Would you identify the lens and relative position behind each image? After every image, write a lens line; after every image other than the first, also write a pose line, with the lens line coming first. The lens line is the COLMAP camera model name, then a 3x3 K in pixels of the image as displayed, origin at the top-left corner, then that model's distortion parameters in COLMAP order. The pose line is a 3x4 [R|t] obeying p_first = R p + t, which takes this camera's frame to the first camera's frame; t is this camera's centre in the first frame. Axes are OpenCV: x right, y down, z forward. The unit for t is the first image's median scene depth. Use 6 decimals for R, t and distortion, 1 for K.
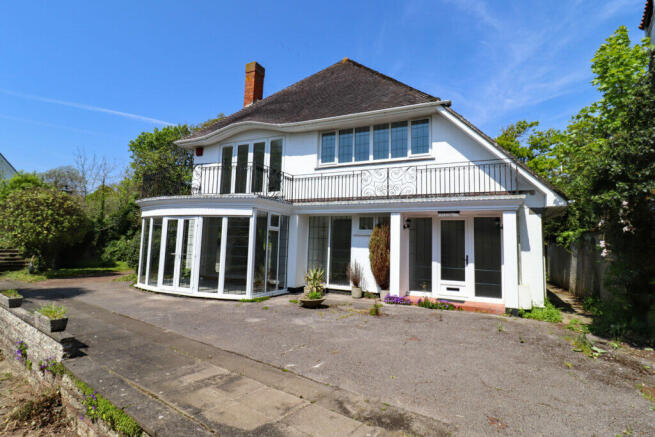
lens RADIAL K [[347.3, 0, 327.5], [0, 347.3, 218.5], [0, 0, 1]] dist [-0.000304, -0.000112]
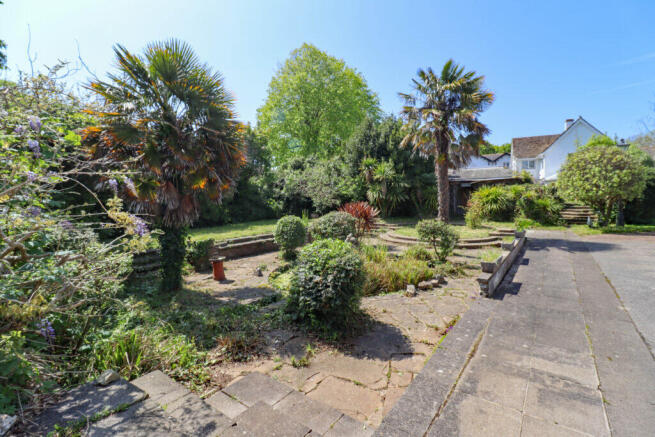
lens RADIAL K [[302.1, 0, 327.5], [0, 302.1, 218.5], [0, 0, 1]] dist [-0.000643, -0.000167]
pose [[0.019421, 0.027652, -0.999429, 0.081644], [0.097117, 0.994838, 0.029412, 0.022424], [0.995083, -0.097633, 0.016635, 0.170987]]
